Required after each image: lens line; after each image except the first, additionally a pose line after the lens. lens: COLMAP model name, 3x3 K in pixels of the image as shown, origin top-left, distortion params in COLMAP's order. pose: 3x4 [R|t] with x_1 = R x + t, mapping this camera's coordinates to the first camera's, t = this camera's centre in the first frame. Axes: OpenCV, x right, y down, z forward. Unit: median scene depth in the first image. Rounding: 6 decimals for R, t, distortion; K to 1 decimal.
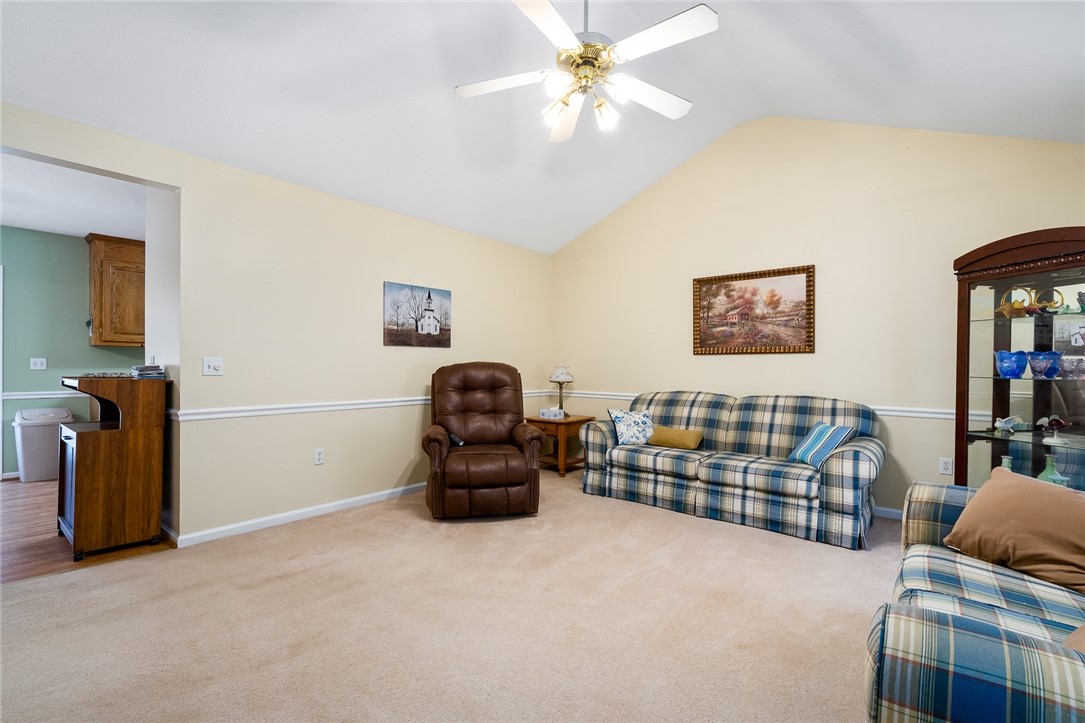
lens RADIAL K [[493.7, 0, 540.6], [0, 493.7, 365.6], [0, 0, 1]] dist [-0.002047, -0.000375]
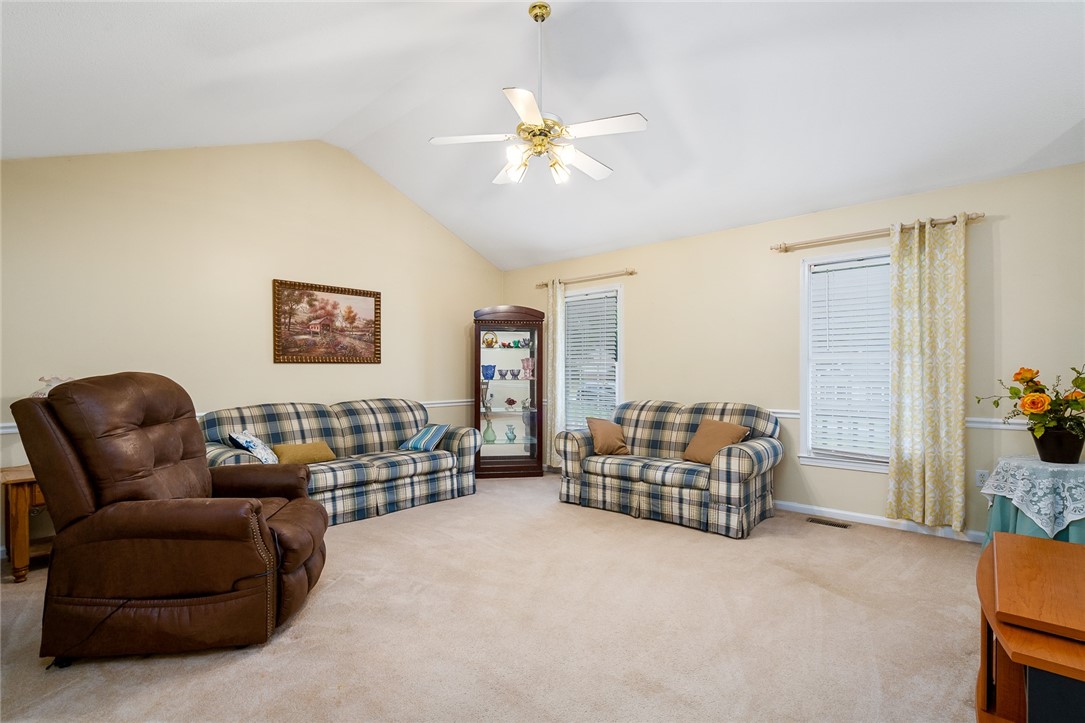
lens RADIAL K [[493.7, 0, 540.6], [0, 493.7, 365.6], [0, 0, 1]] dist [-0.002047, -0.000375]
pose [[0.036411, 0.007515, 0.999309, -0.631905], [0.005873, 0.999953, -0.007733, -0.007799], [-0.999320, 0.006150, 0.036365, 0.522355]]
